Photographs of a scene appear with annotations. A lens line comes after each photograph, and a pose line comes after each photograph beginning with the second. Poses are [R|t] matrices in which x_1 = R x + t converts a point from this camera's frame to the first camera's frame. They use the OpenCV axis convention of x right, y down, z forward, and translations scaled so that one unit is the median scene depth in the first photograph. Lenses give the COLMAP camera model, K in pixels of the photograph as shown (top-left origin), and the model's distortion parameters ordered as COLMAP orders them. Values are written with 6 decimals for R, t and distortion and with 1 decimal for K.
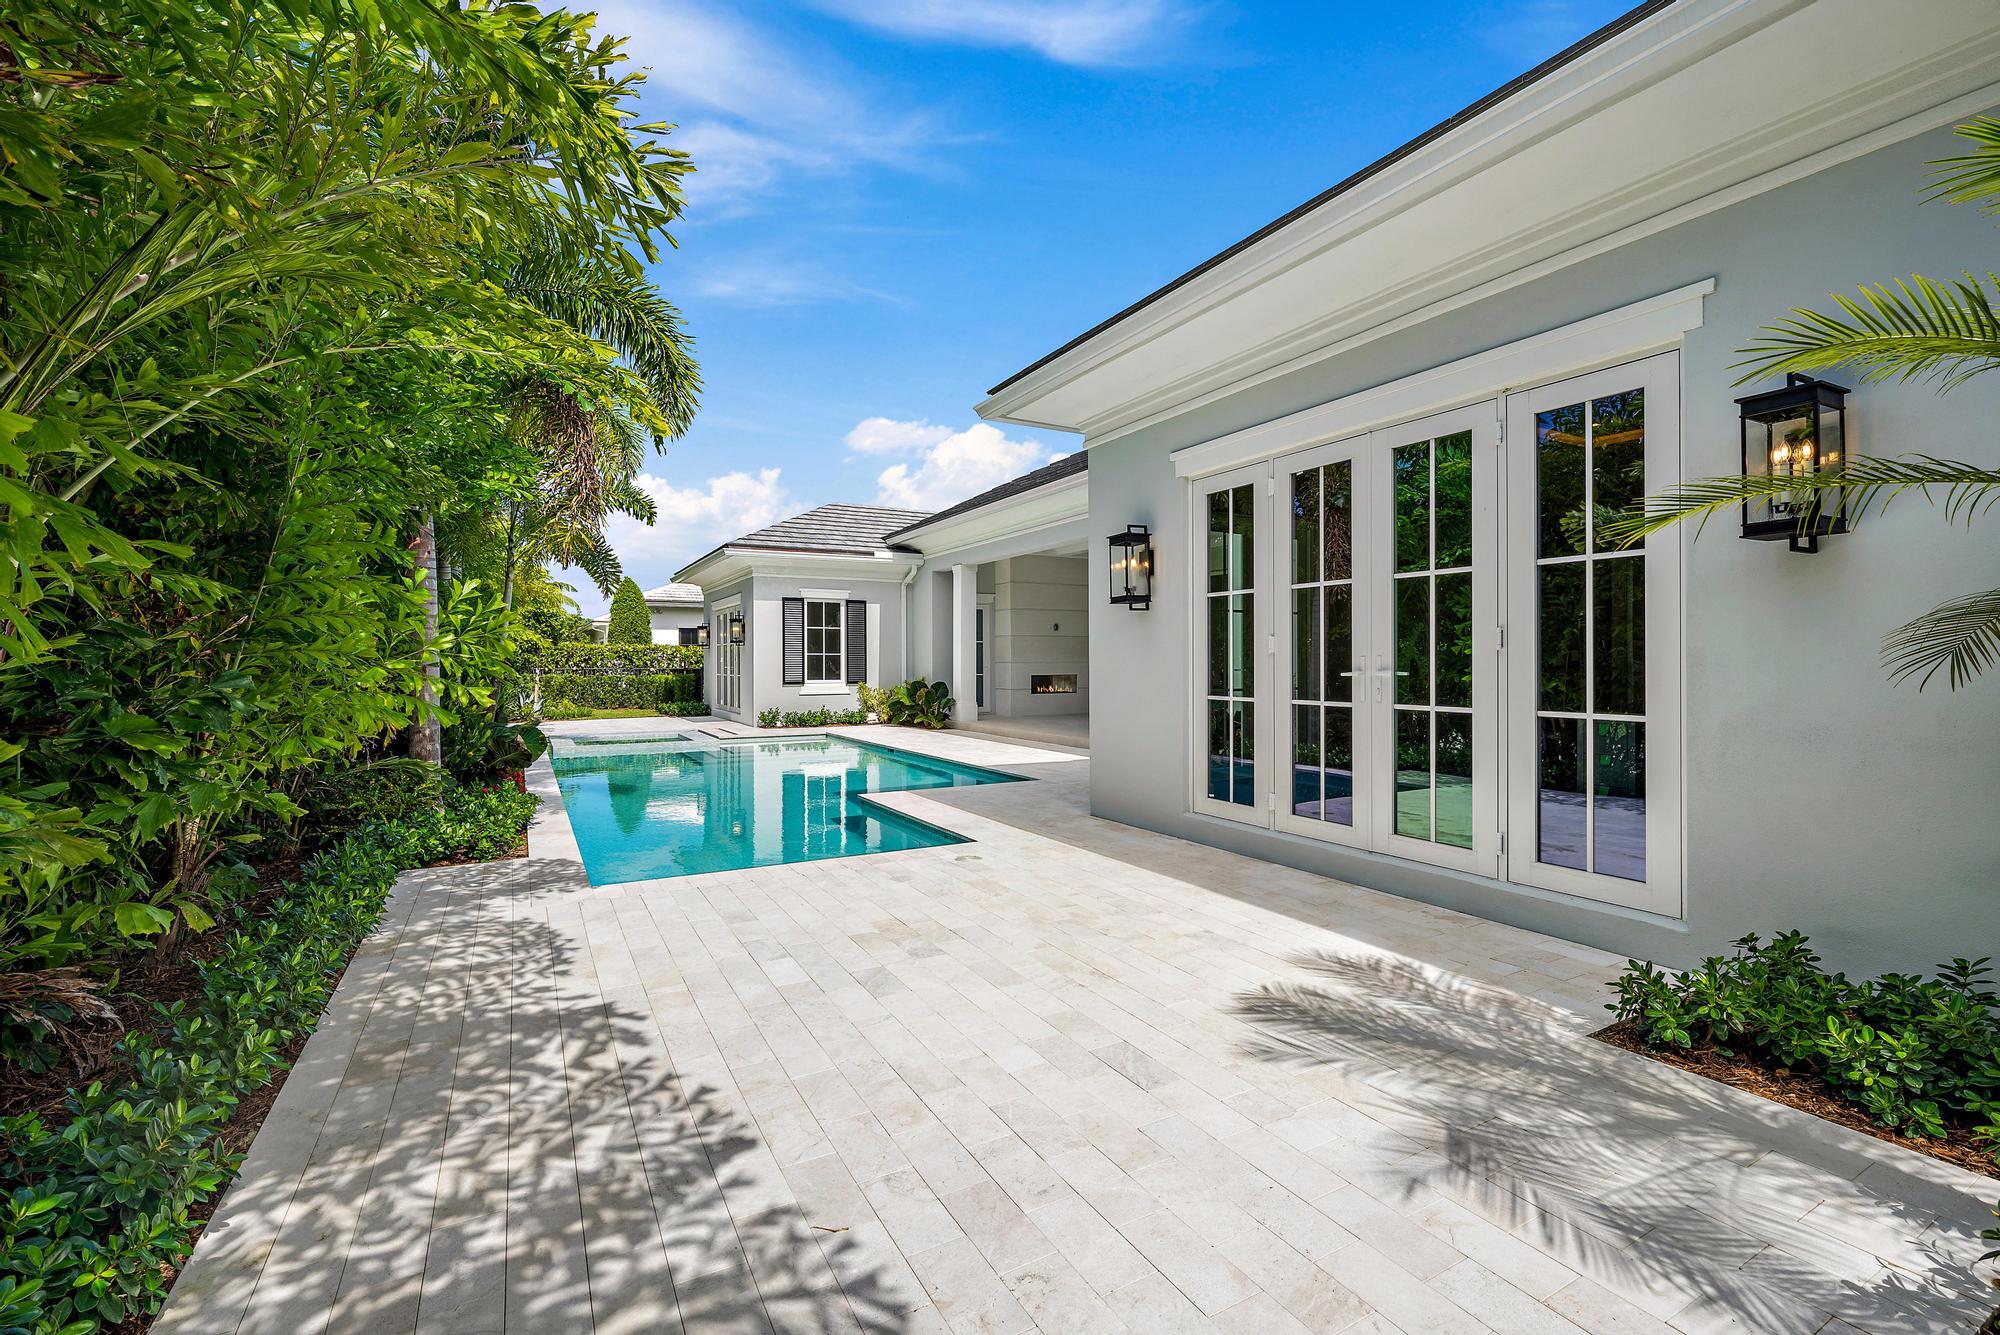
lens RADIAL K [[848.8, 0, 993.1], [0, 848.8, 662.9], [0, 0, 1]] dist [0.000513, -0.001219]
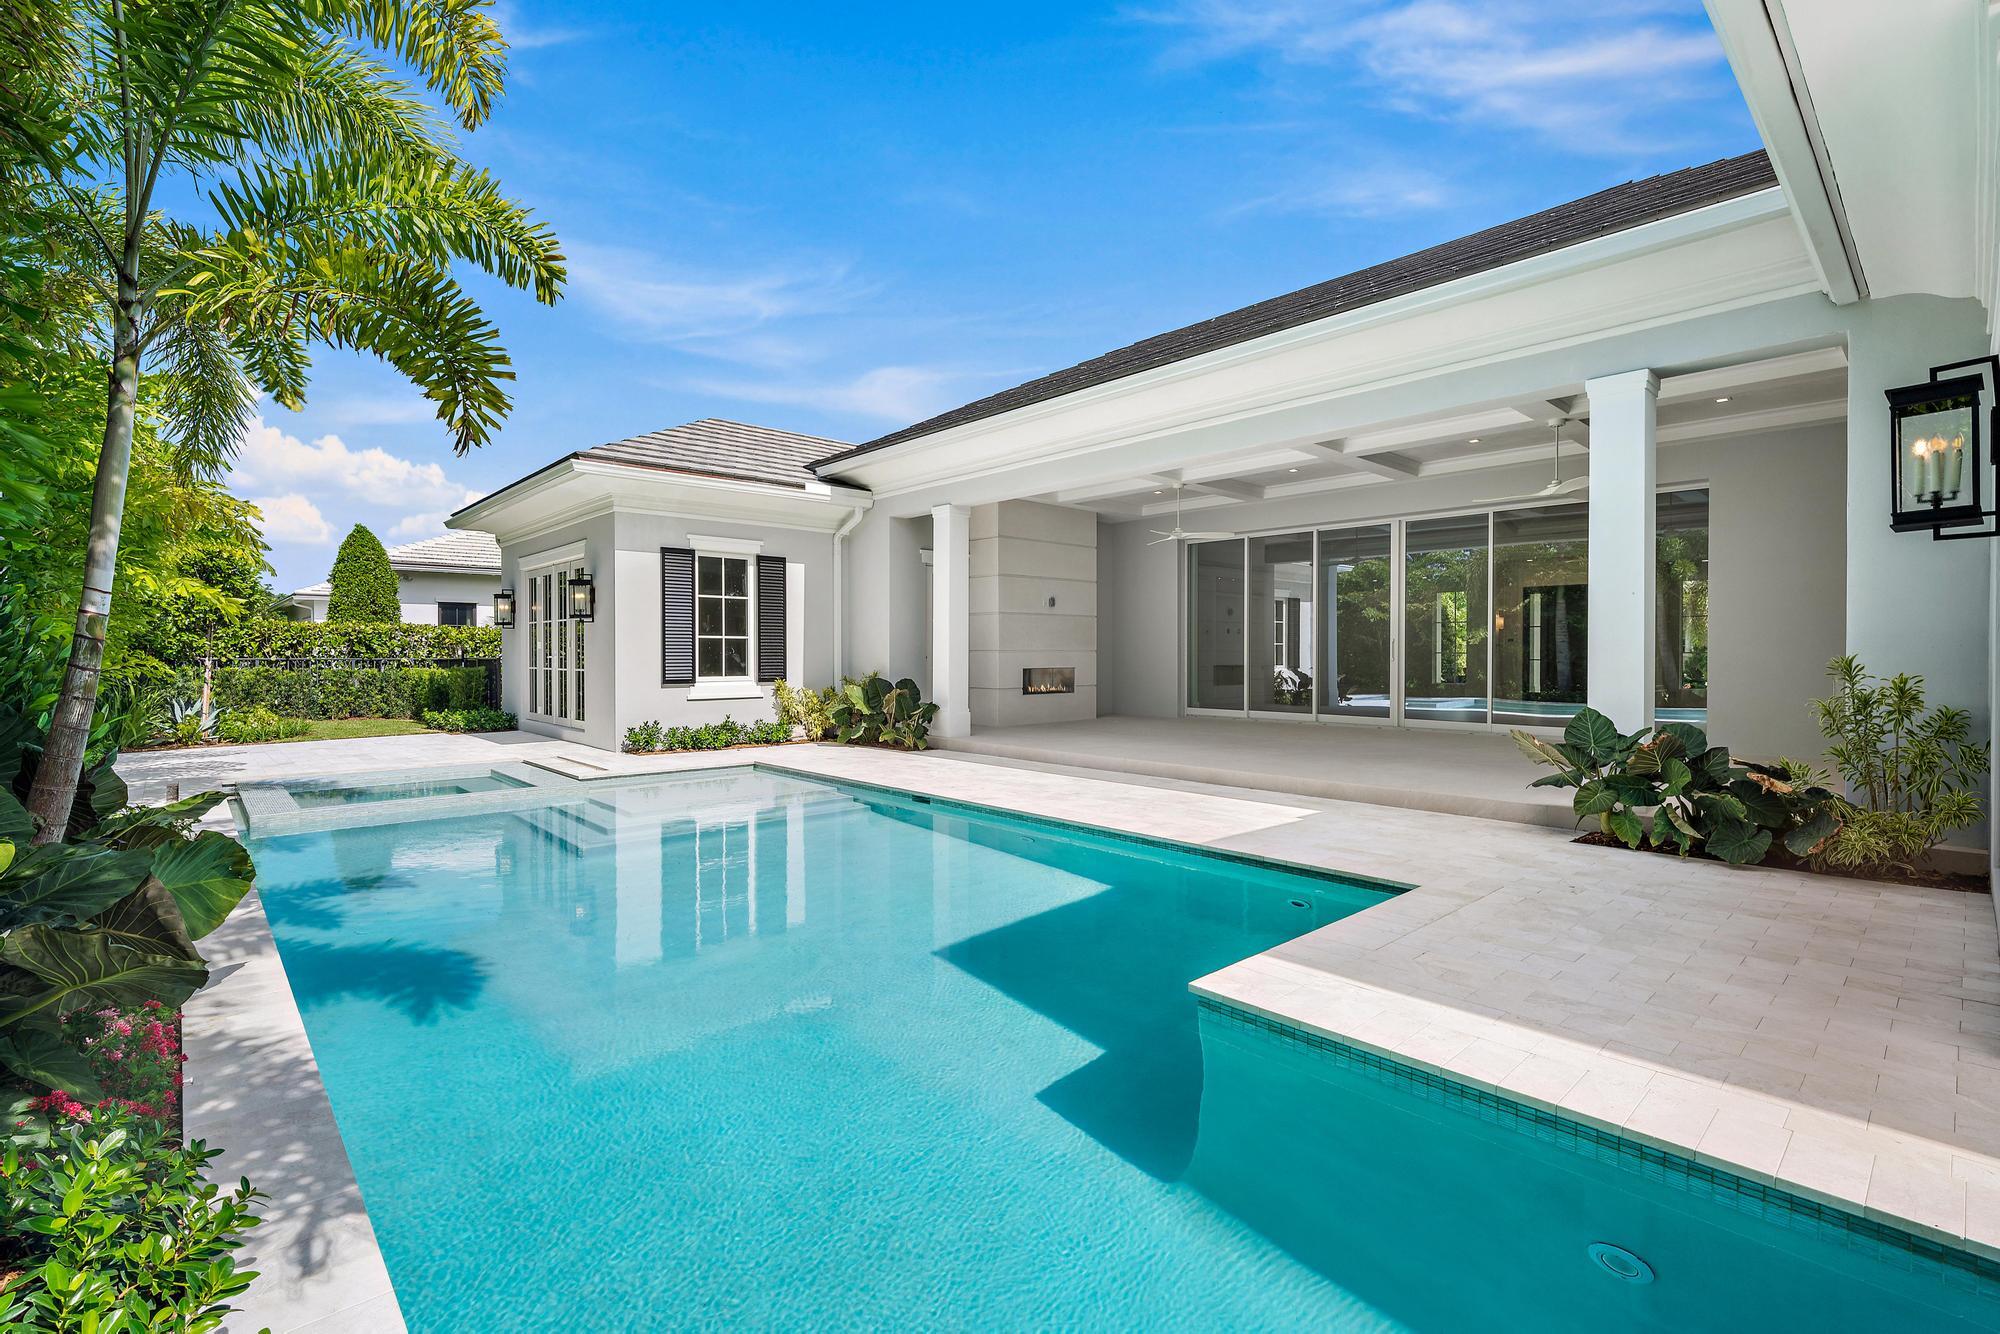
lens RADIAL K [[891.2, 0, 999.4], [0, 891.2, 665.3], [0, 0, 1]] dist [-0.002017, -0.000893]
pose [[0.971869, -0.000151, 0.235522, -0.153217], [-0.002805, 0.999921, 0.012215, 0.002445], [-0.235506, -0.012532, 0.971792, 0.278991]]
